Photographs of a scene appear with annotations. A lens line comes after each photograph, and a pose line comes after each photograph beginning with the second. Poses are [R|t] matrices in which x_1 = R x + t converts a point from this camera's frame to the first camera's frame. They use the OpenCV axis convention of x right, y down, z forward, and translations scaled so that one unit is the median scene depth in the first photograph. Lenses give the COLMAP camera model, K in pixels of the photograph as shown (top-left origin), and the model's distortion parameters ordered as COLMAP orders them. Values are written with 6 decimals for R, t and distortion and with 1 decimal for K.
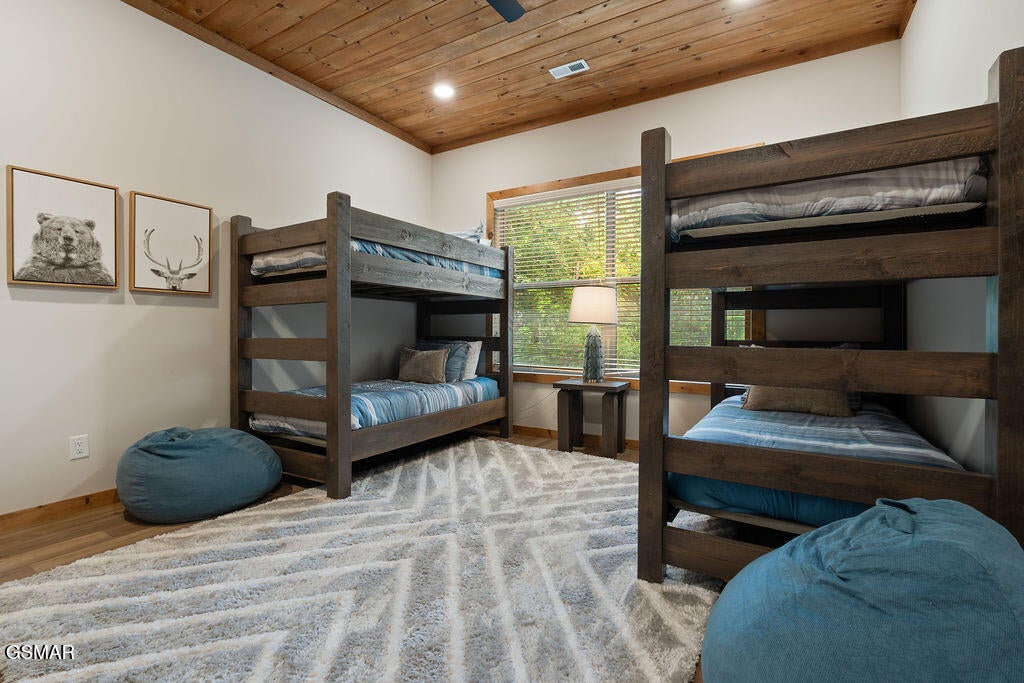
lens RADIAL K [[457.5, 0, 512.5], [0, 457.5, 336.7], [0, 0, 1]] dist [-0.003610, -0.000384]
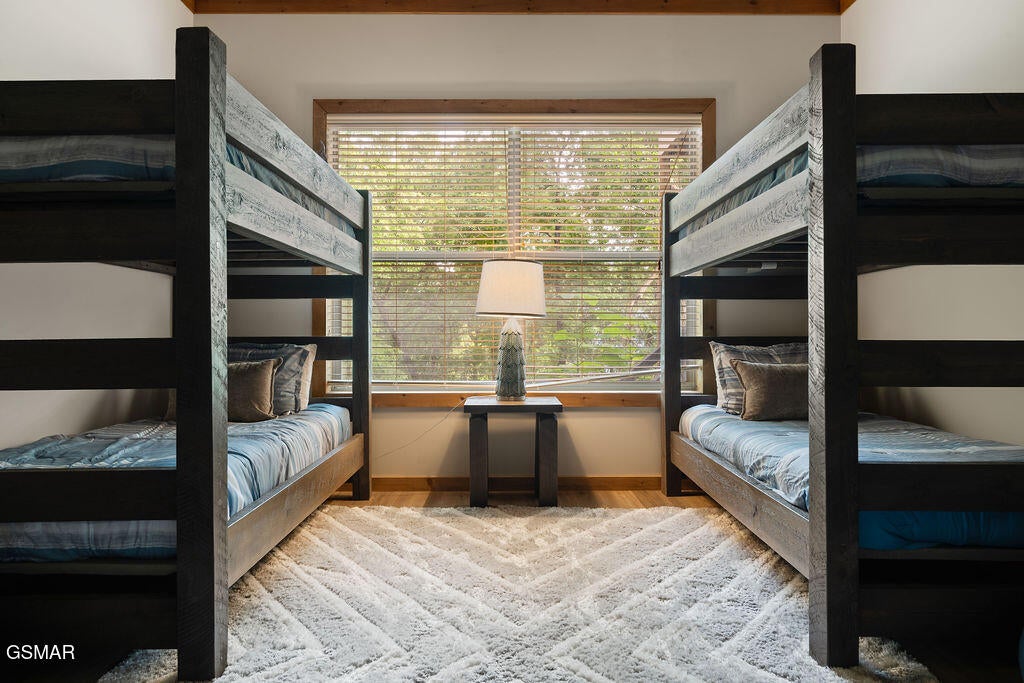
lens RADIAL K [[615.5, 0, 513.2], [0, 615.5, 338.4], [0, 0, 1]] dist [-0.019514, -0.002188]
pose [[0.854709, -0.012612, 0.518955, -0.290824], [0.012848, 0.999913, 0.003140, 0.003088], [-0.518949, 0.003983, 0.854796, 0.200292]]
